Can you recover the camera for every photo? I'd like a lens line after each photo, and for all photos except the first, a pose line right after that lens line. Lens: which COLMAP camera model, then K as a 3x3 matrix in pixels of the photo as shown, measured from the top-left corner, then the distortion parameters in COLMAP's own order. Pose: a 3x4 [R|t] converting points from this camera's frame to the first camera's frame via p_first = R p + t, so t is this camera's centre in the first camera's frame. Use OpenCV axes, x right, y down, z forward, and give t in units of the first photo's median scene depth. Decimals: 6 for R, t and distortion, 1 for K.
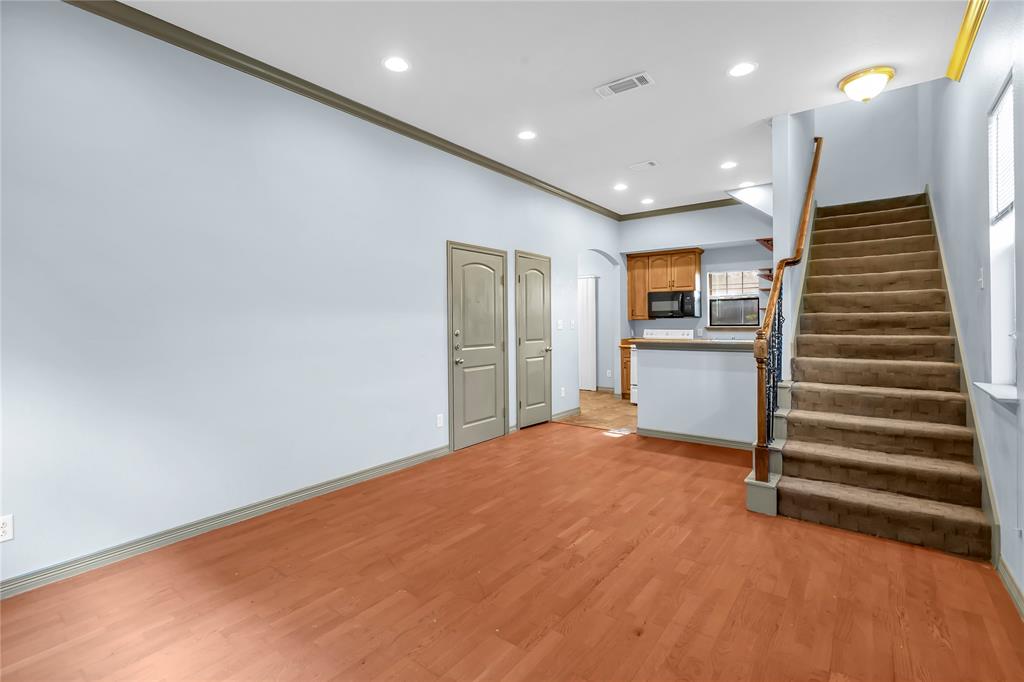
lens RADIAL K [[469.1, 0, 494.2], [0, 469.1, 330.4], [0, 0, 1]] dist [-0.002797, -0.000662]
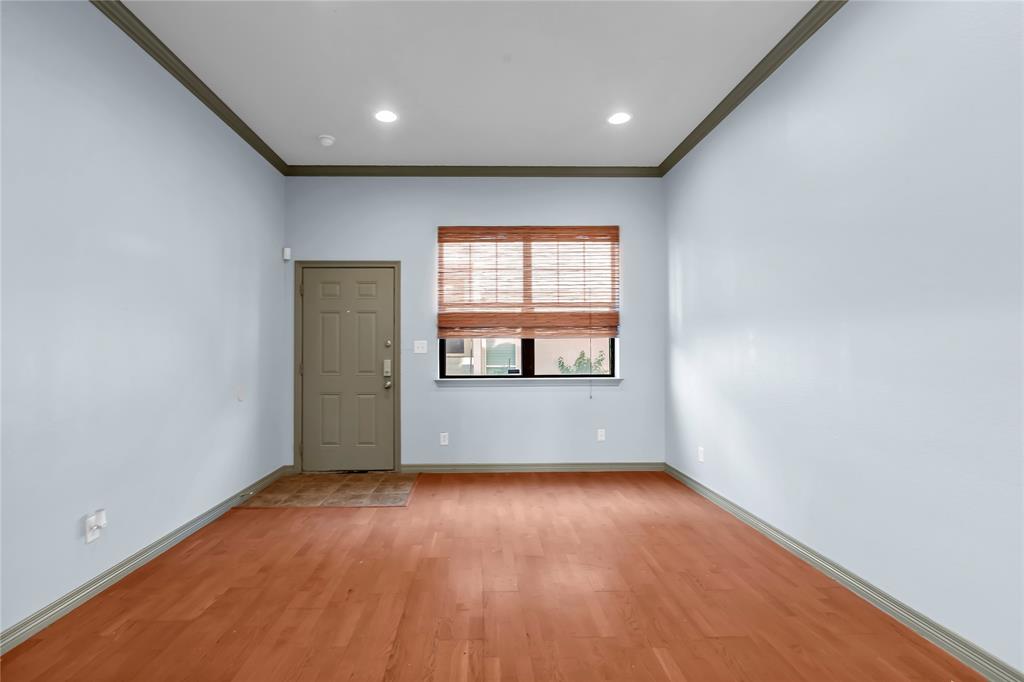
lens RADIAL K [[469.1, 0, 494.2], [0, 469.1, 330.4], [0, 0, 1]] dist [-0.002797, -0.000662]
pose [[-0.756711, -0.011835, -0.653643, 0.460717], [0.001047, 0.999813, -0.019315, -0.004642], [0.653749, -0.015300, -0.756557, 1.206510]]
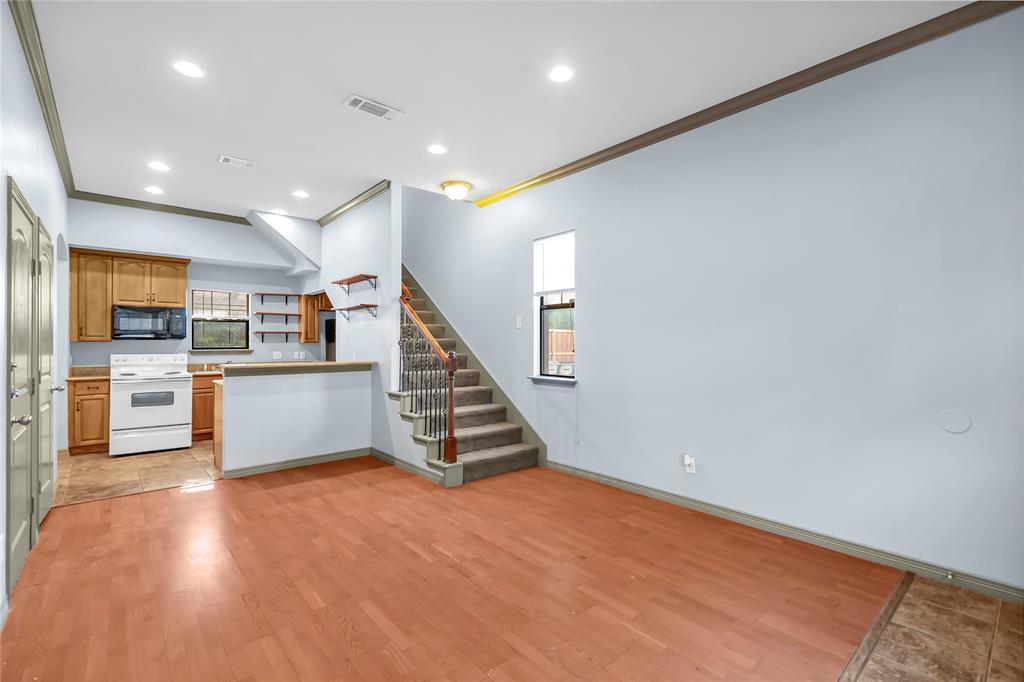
lens RADIAL K [[467.0, 0, 513.1], [0, 467.0, 346.7], [0, 0, 1]] dist [-0.000885, -0.000134]
pose [[0.175968, 0.000621, 0.984396, -0.641769], [0.015398, 0.999876, -0.003383, -0.003986], [-0.984276, 0.015753, 0.175936, 0.526215]]
